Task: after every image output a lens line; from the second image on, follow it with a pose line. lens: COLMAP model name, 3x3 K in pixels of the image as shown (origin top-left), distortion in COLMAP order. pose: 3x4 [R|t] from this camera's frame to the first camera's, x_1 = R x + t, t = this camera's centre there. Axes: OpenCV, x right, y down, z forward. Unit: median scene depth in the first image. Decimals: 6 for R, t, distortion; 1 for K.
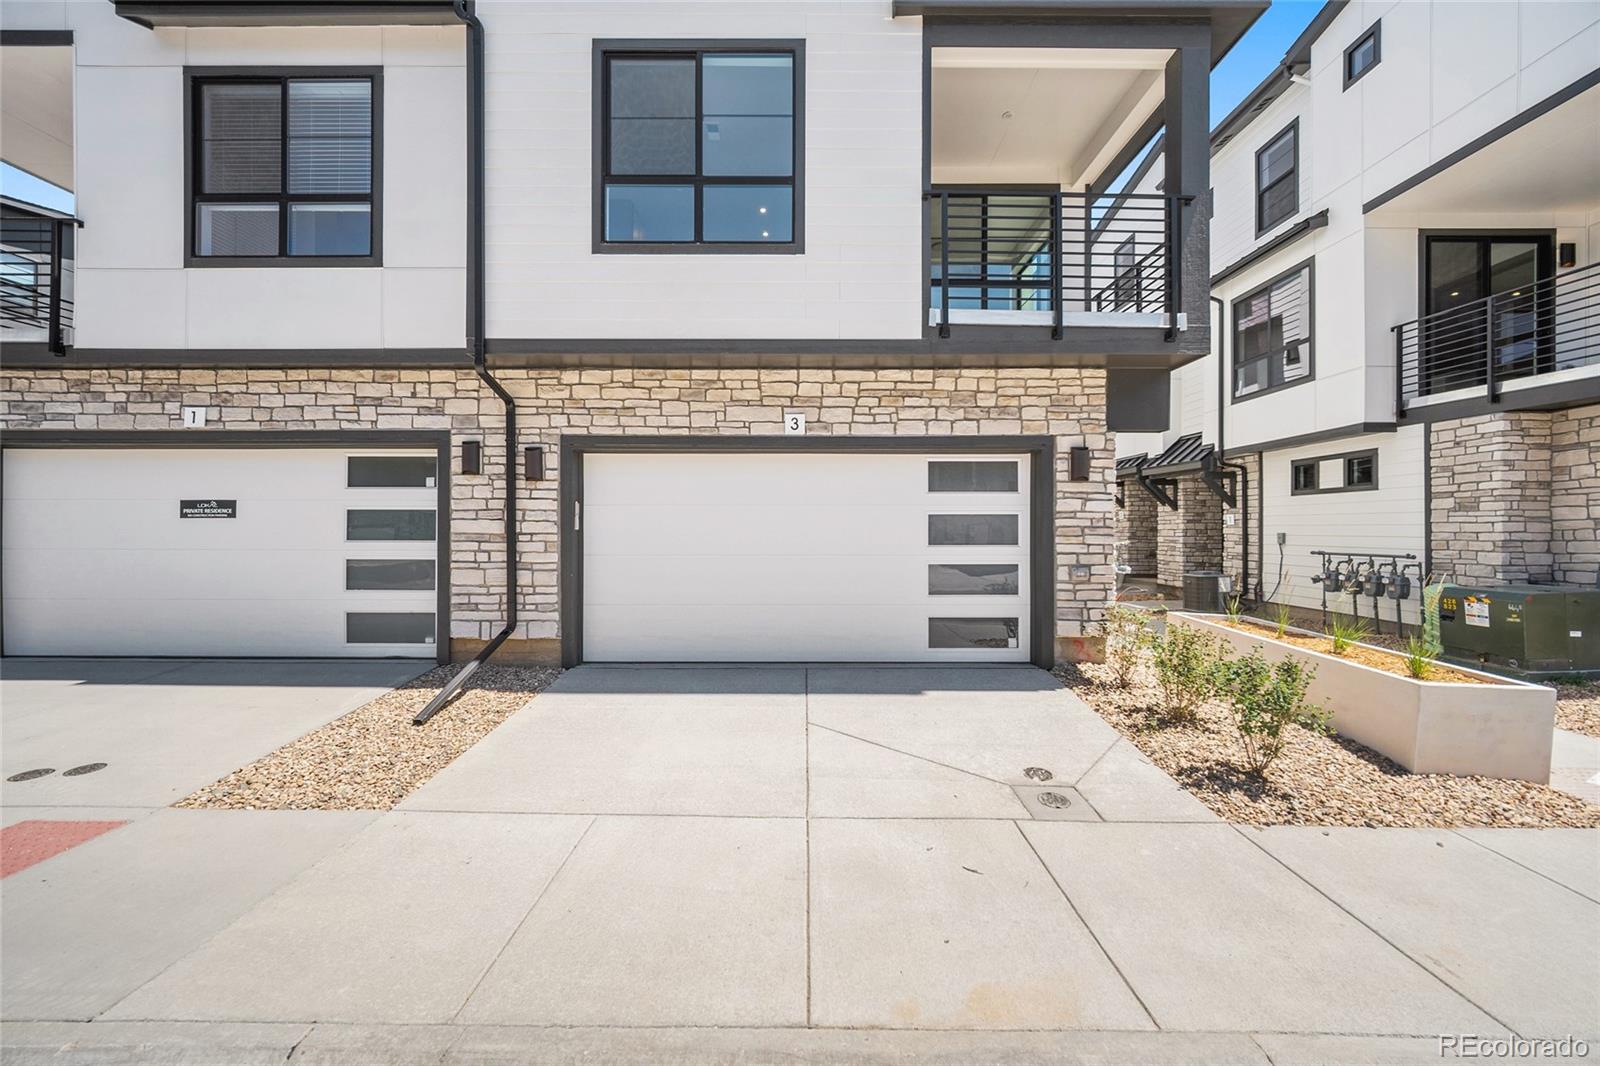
lens RADIAL K [[629.7, 0, 803.9], [0, 629.7, 527.1], [0, 0, 1]] dist [-0.002809, 0.001507]
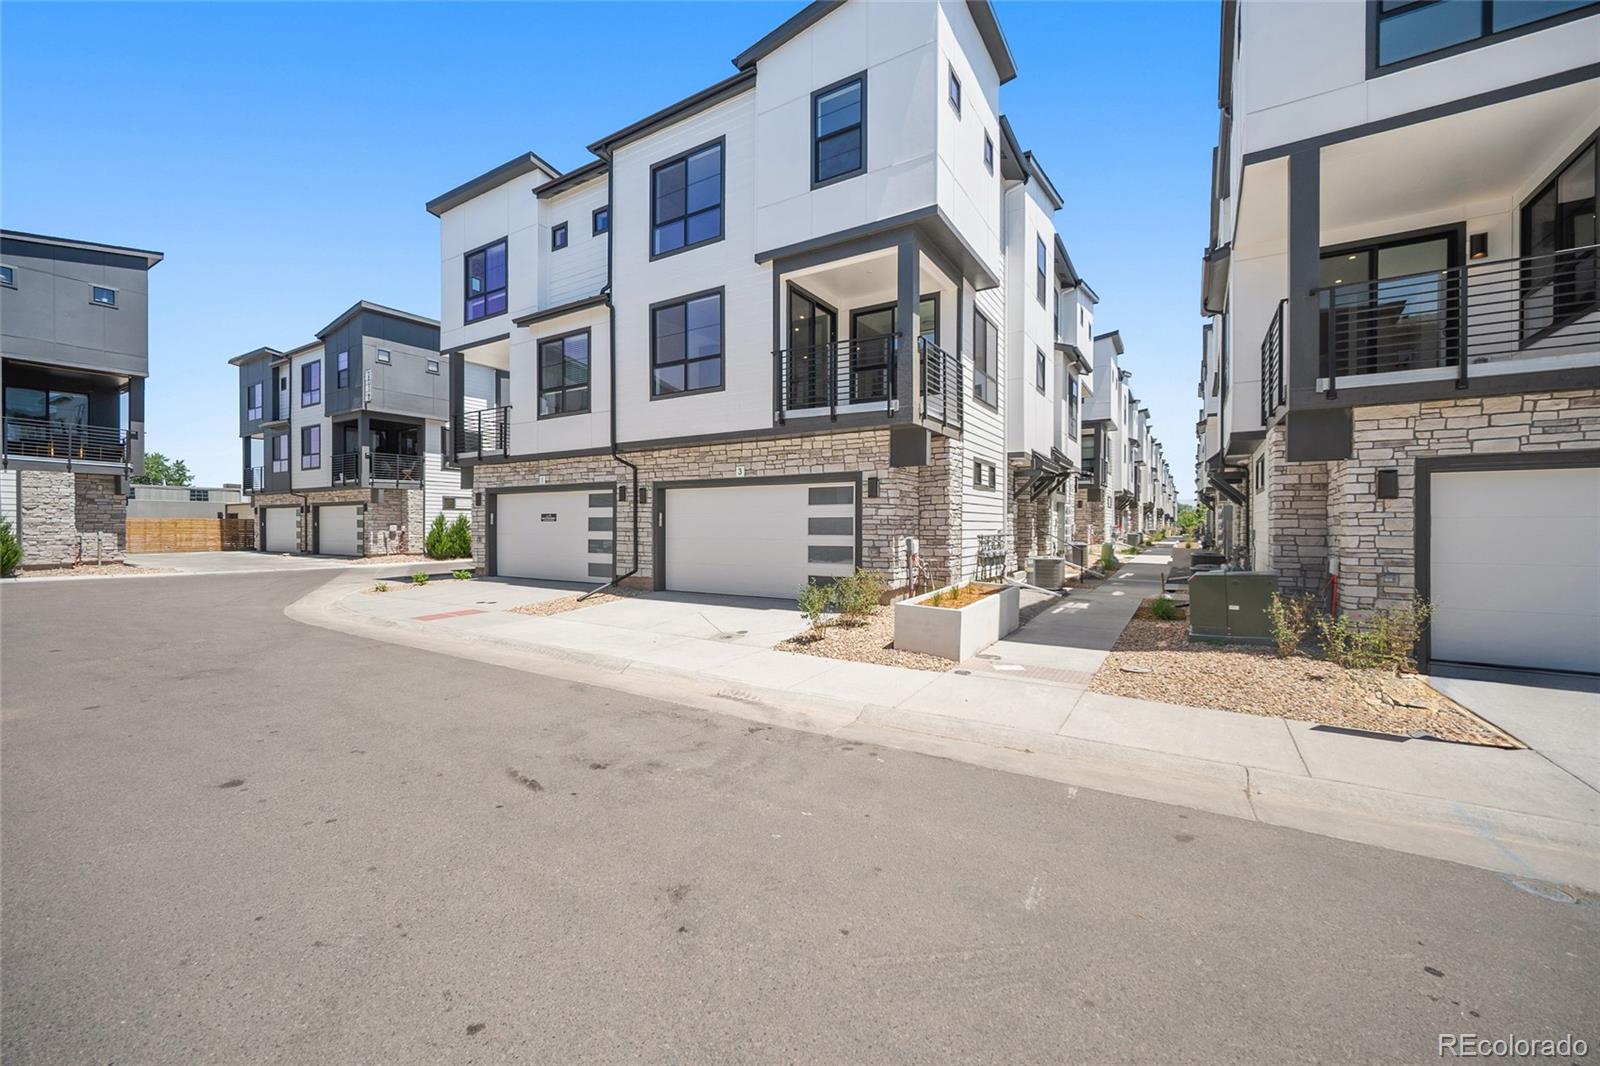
lens RADIAL K [[629.7, 0, 797.0], [0, 629.7, 530.7], [0, 0, 1]] dist [-0.002809, 0.001507]
pose [[0.850390, 0.003170, -0.526143, 1.150516], [0.002246, 0.999951, 0.009655, -0.000124], [0.526147, -0.009392, 0.850341, -0.554635]]
